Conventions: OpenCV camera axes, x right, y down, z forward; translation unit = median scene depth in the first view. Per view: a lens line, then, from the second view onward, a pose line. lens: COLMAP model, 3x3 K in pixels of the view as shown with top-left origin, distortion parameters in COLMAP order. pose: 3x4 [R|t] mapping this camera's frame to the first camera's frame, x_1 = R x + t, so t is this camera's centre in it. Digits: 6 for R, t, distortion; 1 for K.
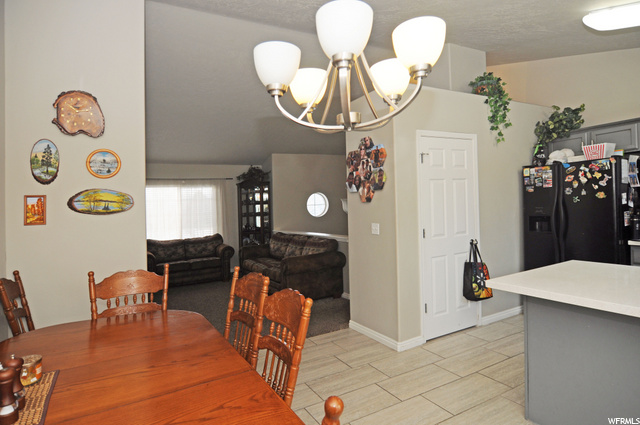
lens RADIAL K [[373.5, 0, 317.7], [0, 373.5, 215.0], [0, 0, 1]] dist [-0.003345, -0.000332]
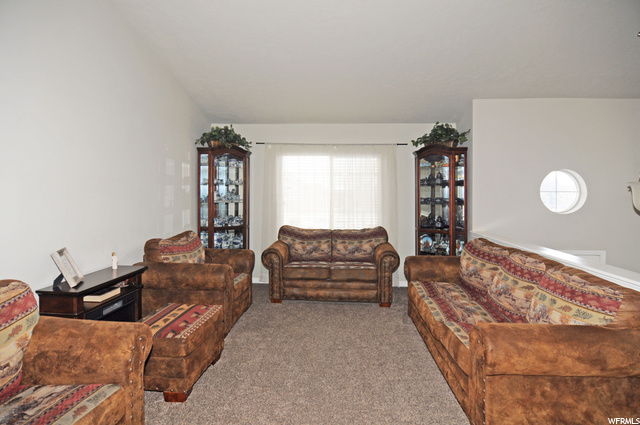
lens RADIAL K [[343.2, 0, 316.8], [0, 343.2, 168.5], [0, 0, 1]] dist [-0.006675, -0.000061]
pose [[0.829966, 0.017434, -0.557542, -0.023812], [-0.063223, 0.996011, -0.062970, -0.007586], [0.554220, 0.087513, 0.827757, 0.417321]]
